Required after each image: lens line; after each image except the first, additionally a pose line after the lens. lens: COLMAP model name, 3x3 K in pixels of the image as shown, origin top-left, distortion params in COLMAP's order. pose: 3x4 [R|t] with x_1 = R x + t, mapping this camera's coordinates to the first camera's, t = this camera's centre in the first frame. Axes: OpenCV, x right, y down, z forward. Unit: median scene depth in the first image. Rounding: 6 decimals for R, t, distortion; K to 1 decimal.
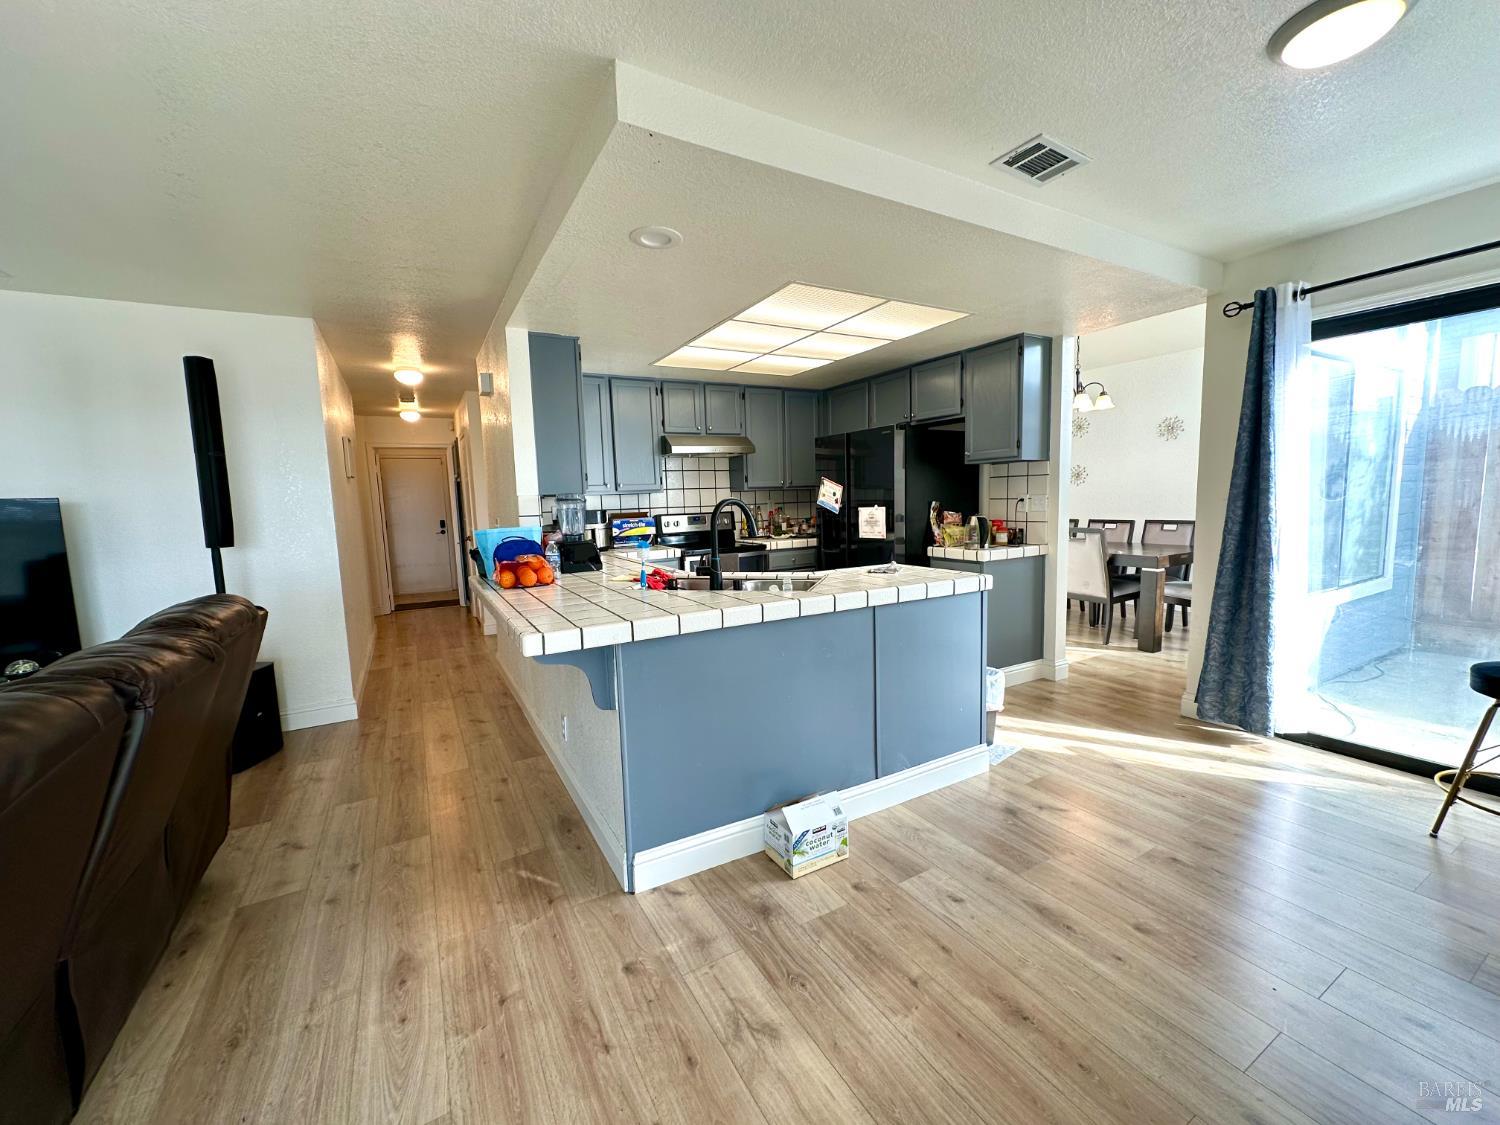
lens RADIAL K [[597.7, 0, 749.4], [0, 597.7, 562.0], [0, 0, 1]] dist [-0.002852, 0.001105]
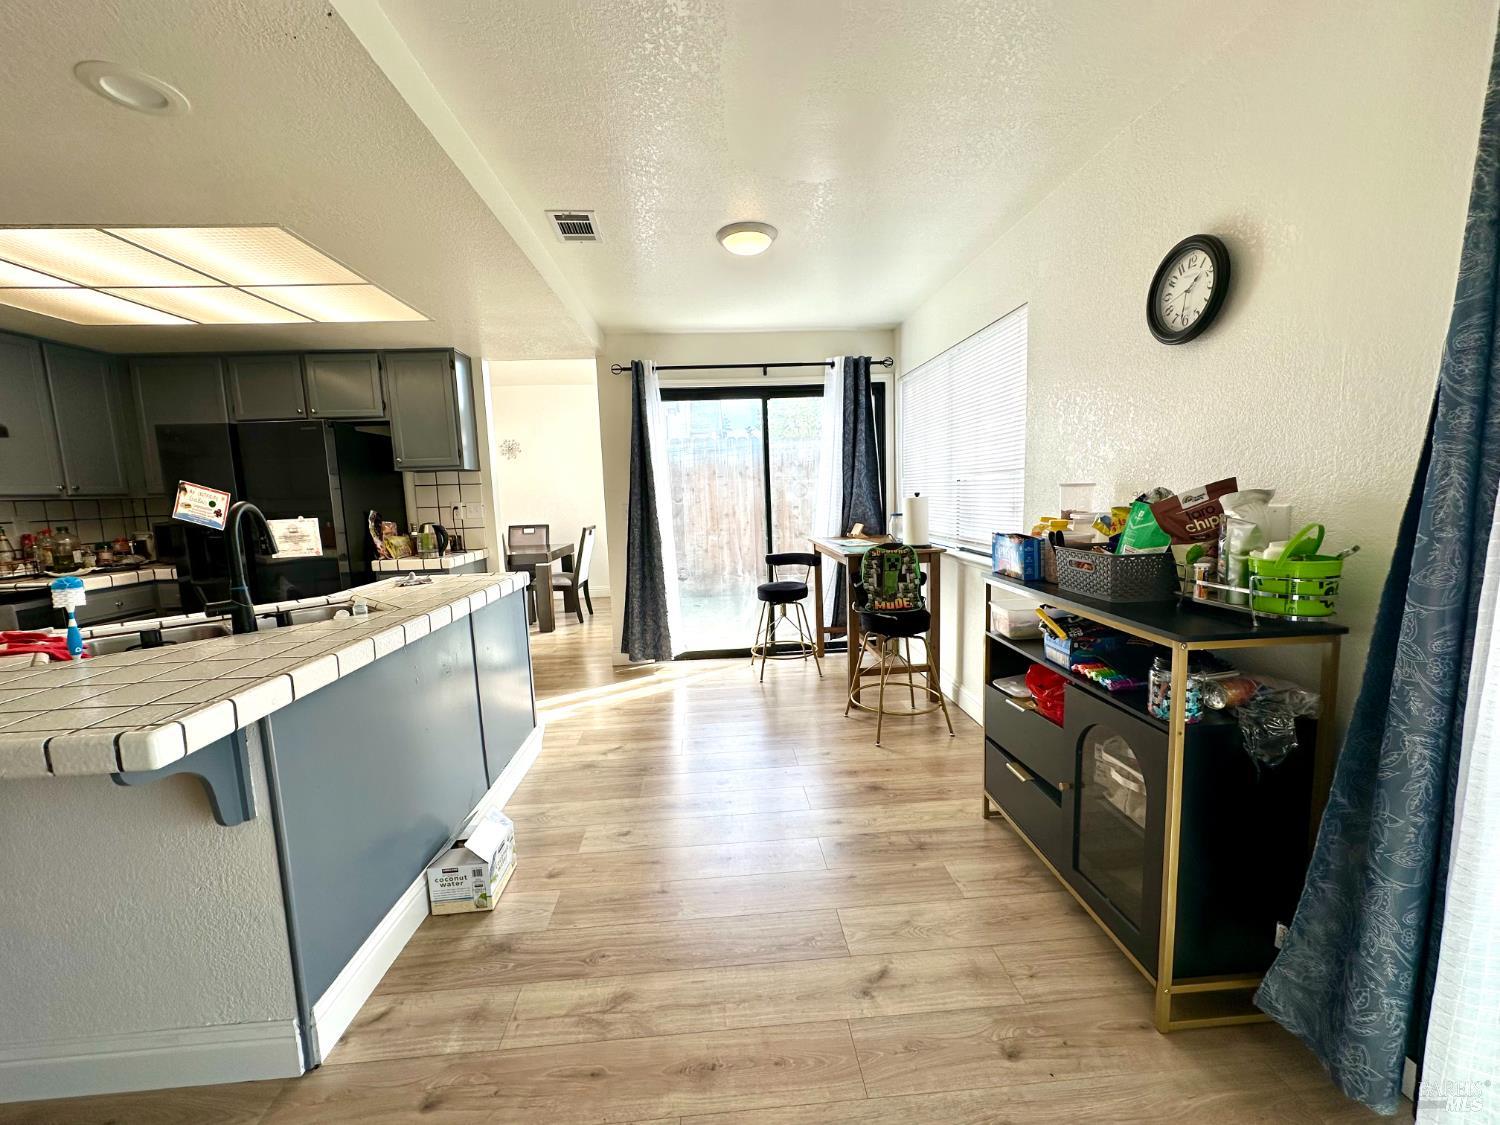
lens RADIAL K [[597.7, 0, 751.1], [0, 597.7, 561.2], [0, 0, 1]] dist [-0.002852, 0.001105]
pose [[0.434726, -0.091602, 0.895892, -0.342866], [0.116220, 0.992201, 0.045055, 0.000775], [-0.893032, 0.084534, 0.441982, 0.124155]]
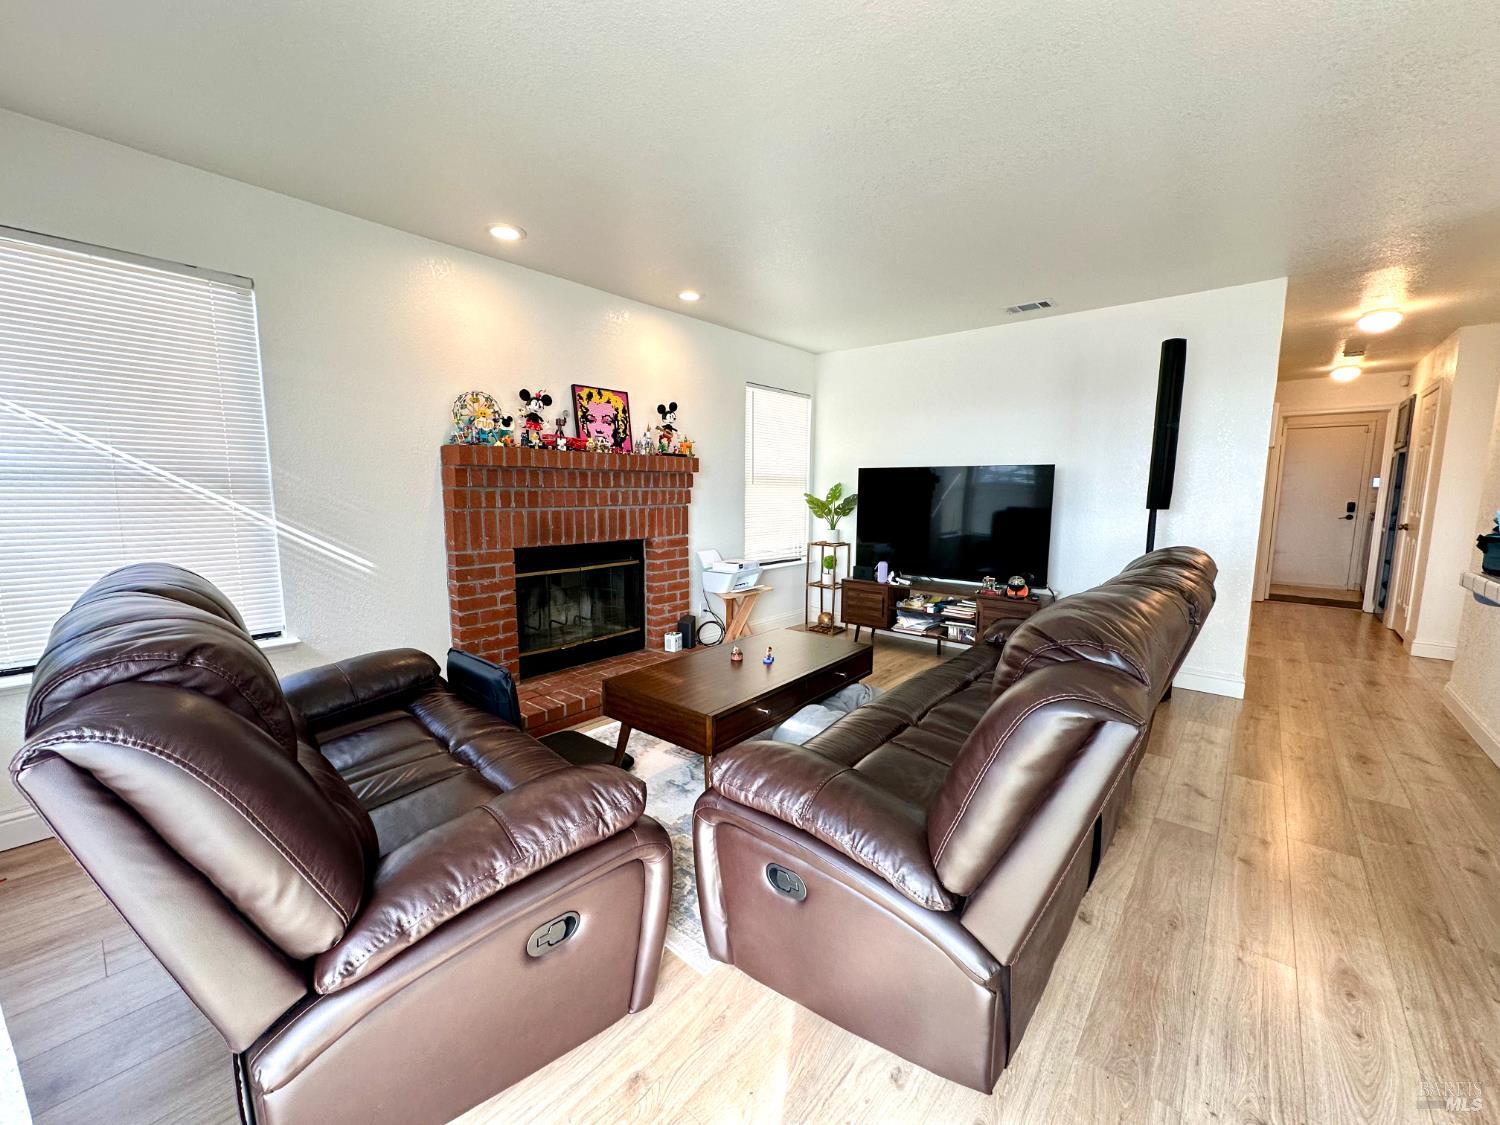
lens RADIAL K [[597.7, 0, 749.1], [0, 597.7, 567.8], [0, 0, 1]] dist [-0.002852, 0.001105]
pose [[0.339190, 0.161429, -0.926764, -0.082968], [-0.119791, 0.984558, 0.127653, 0.032113], [0.933060, 0.067720, 0.353290, -0.111911]]
